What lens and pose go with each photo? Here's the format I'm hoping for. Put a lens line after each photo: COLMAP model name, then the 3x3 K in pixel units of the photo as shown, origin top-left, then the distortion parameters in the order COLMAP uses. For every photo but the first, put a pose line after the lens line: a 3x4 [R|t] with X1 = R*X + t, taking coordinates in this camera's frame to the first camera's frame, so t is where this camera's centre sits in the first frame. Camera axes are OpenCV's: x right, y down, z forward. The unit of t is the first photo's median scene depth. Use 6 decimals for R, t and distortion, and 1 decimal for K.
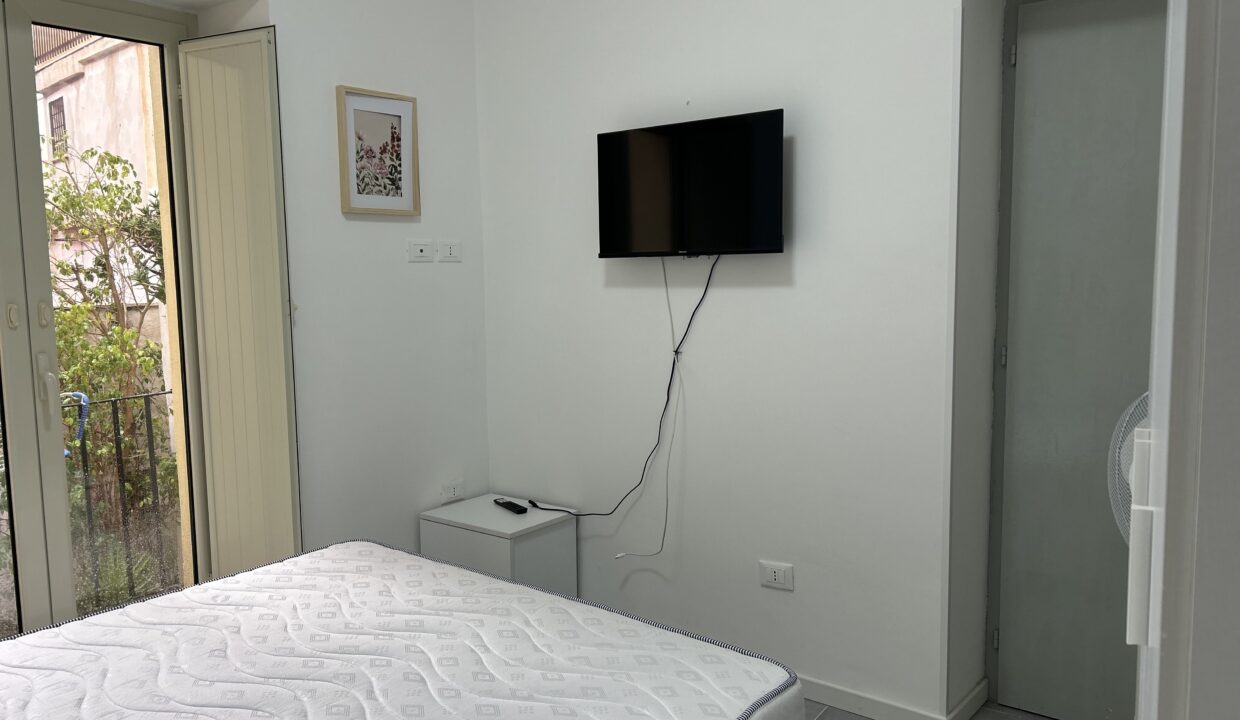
lens RADIAL K [[930.0, 0, 622.5], [0, 930.0, 361.9], [0, 0, 1]] dist [0.048817, -0.054451]
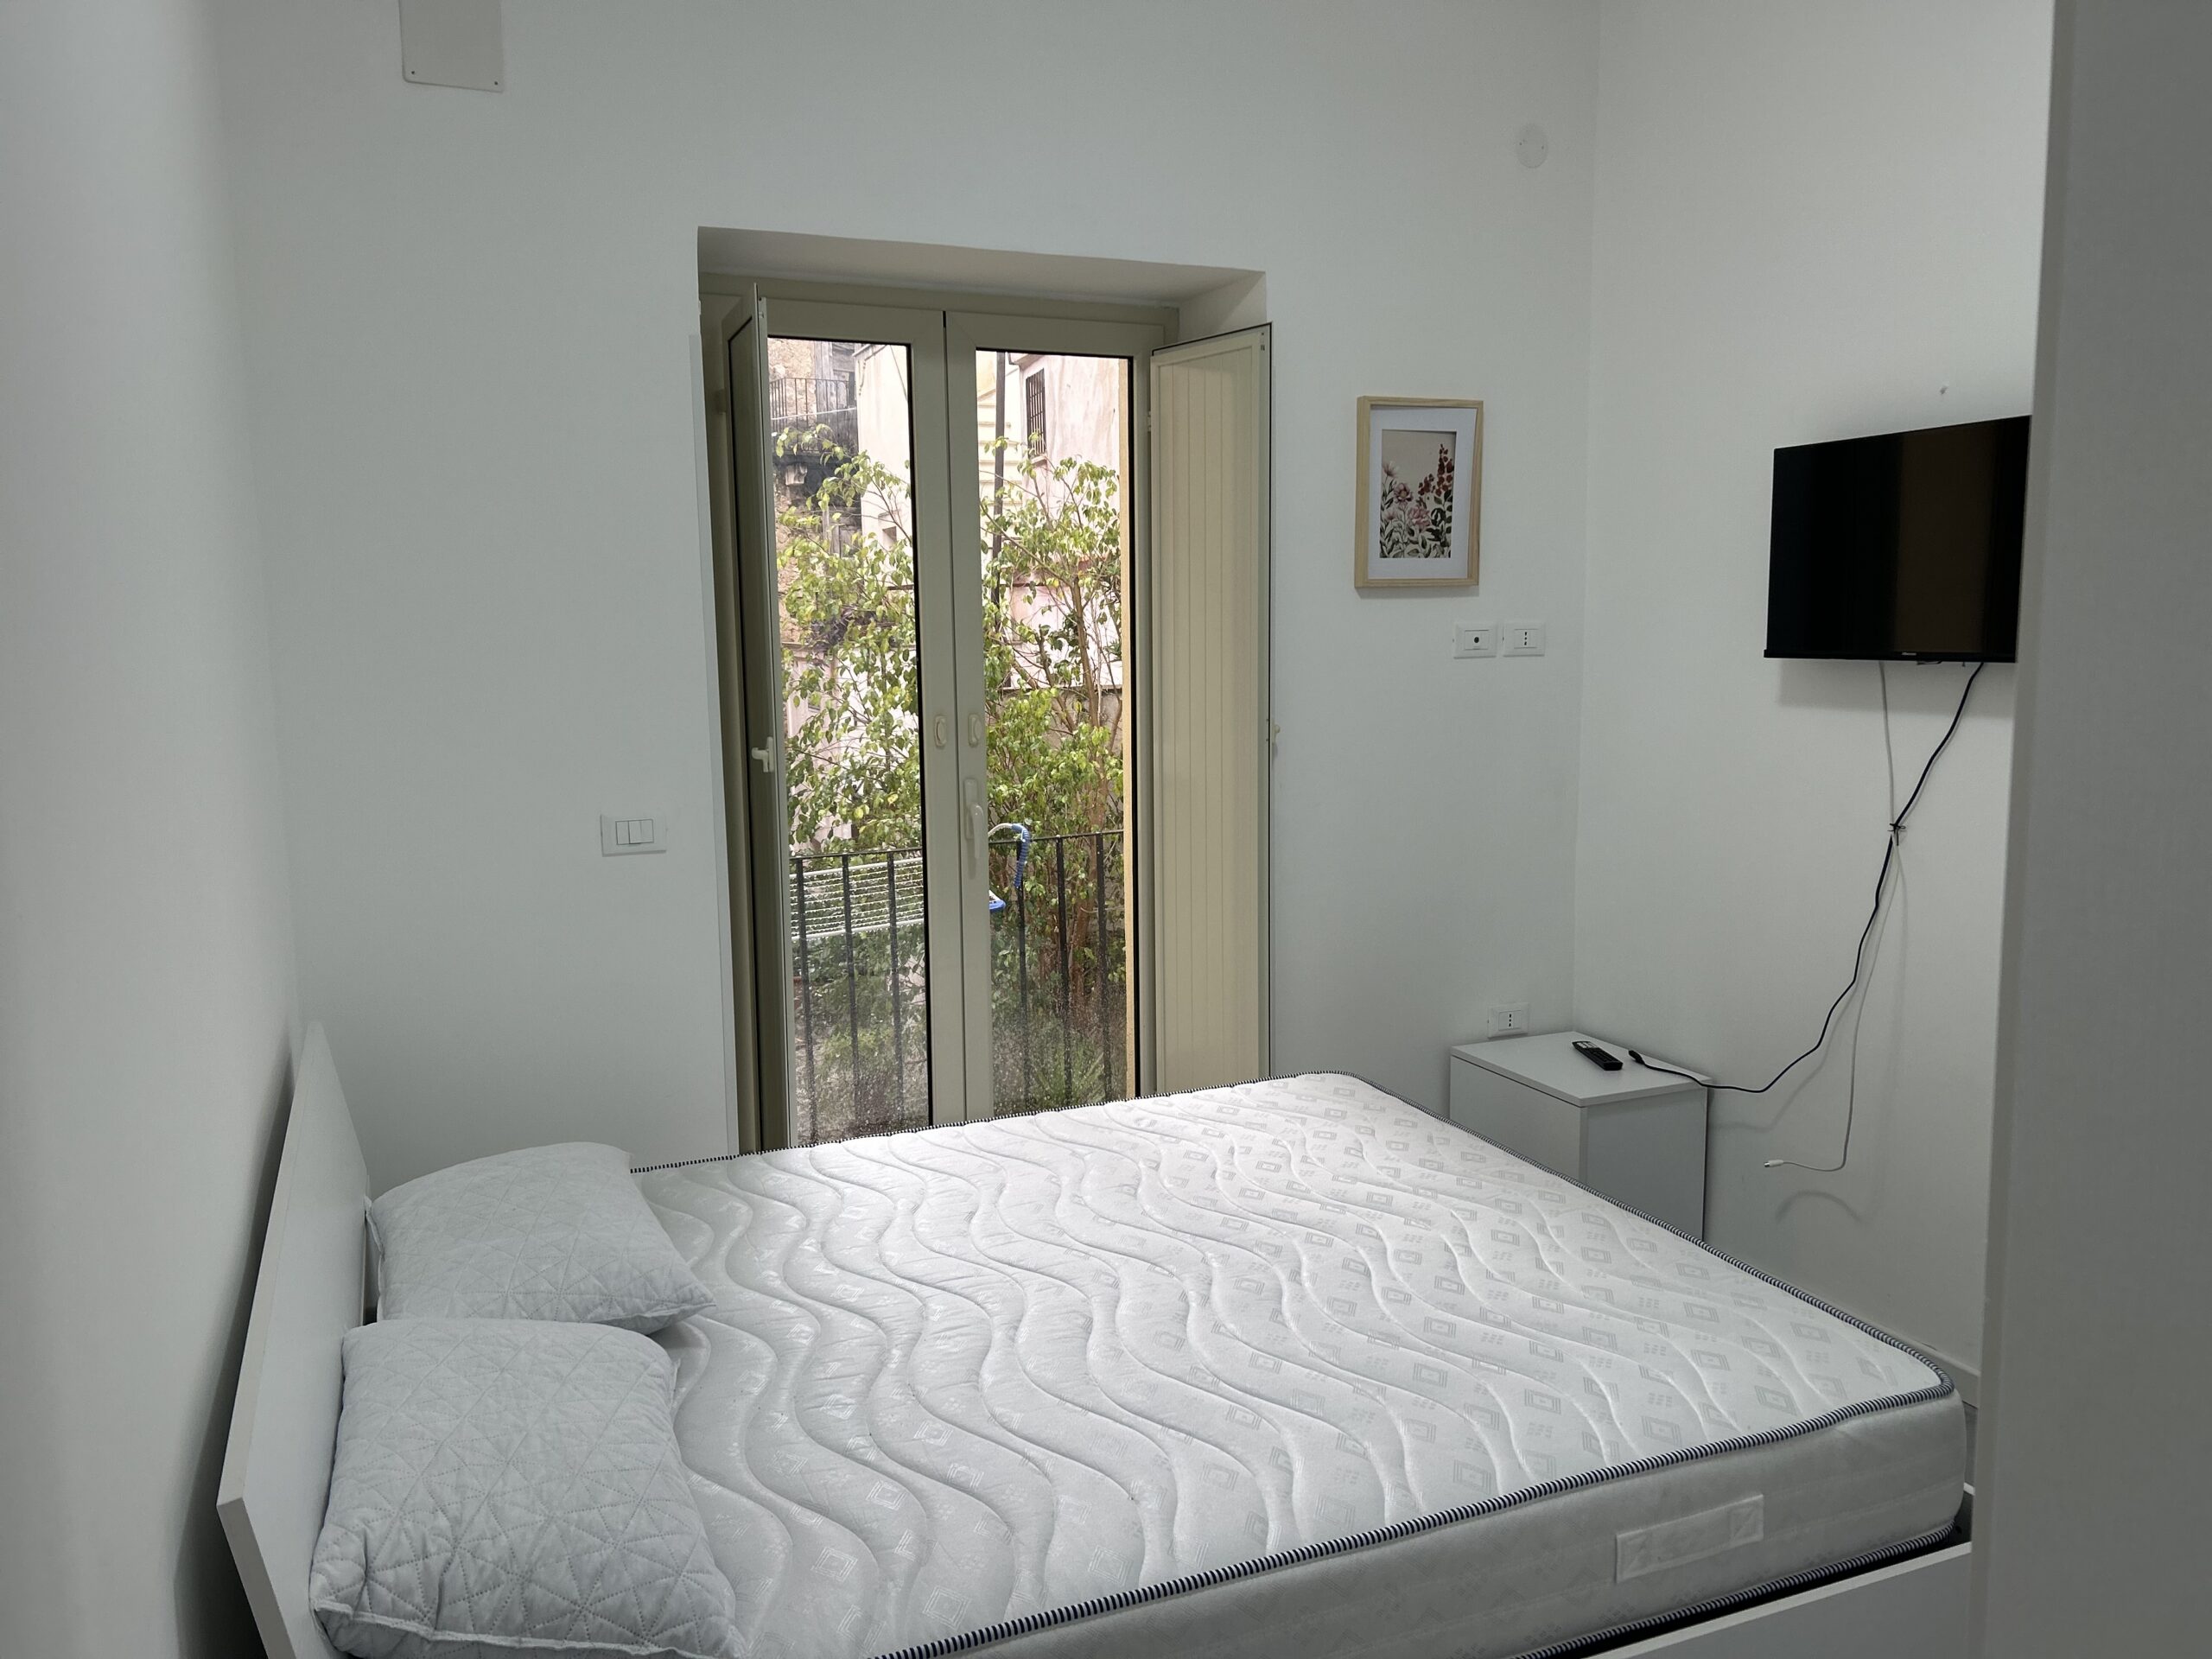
lens RADIAL K [[1681.5, 0, 1103.2], [0, 1681.5, 822.6], [0, 0, 1]] dist [0.058622, -0.083442]
pose [[0.876466, 0.064176, -0.477167, 0.133240], [-0.049977, 0.997850, 0.042406, -0.034128], [0.478862, -0.013320, 0.877789, -0.155063]]
